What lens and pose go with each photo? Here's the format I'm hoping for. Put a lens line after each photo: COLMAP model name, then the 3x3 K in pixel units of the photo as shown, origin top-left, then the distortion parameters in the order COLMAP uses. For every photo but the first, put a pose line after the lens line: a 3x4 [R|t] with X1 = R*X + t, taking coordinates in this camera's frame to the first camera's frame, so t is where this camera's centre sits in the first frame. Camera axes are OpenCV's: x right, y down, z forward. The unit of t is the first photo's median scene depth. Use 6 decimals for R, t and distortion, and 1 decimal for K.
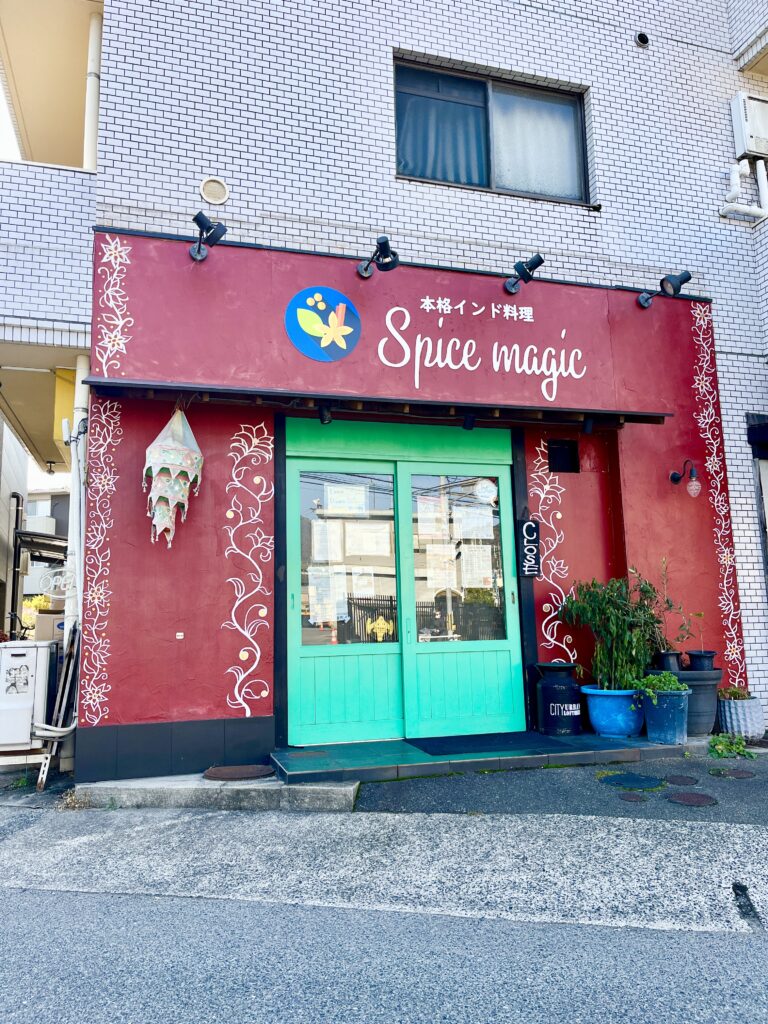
lens RADIAL K [[776.9, 0, 381.6], [0, 776.9, 510.2], [0, 0, 1]] dist [0.014728, -0.004476]
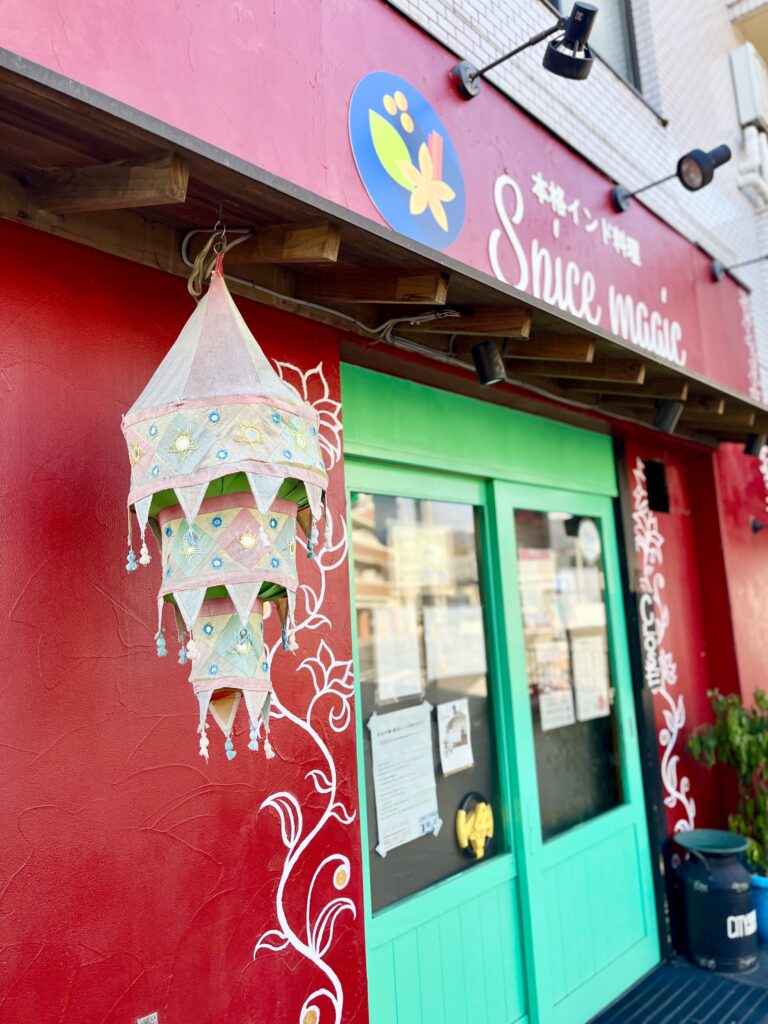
lens RADIAL K [[776.9, 0, 387.2], [0, 776.9, 512.3], [0, 0, 1]] dist [0.014728, -0.004476]
pose [[0.861405, 0.037752, 0.506514, -0.304234], [-0.026524, 0.999217, -0.029367, -0.026975], [-0.507226, 0.011862, 0.861732, 0.625076]]
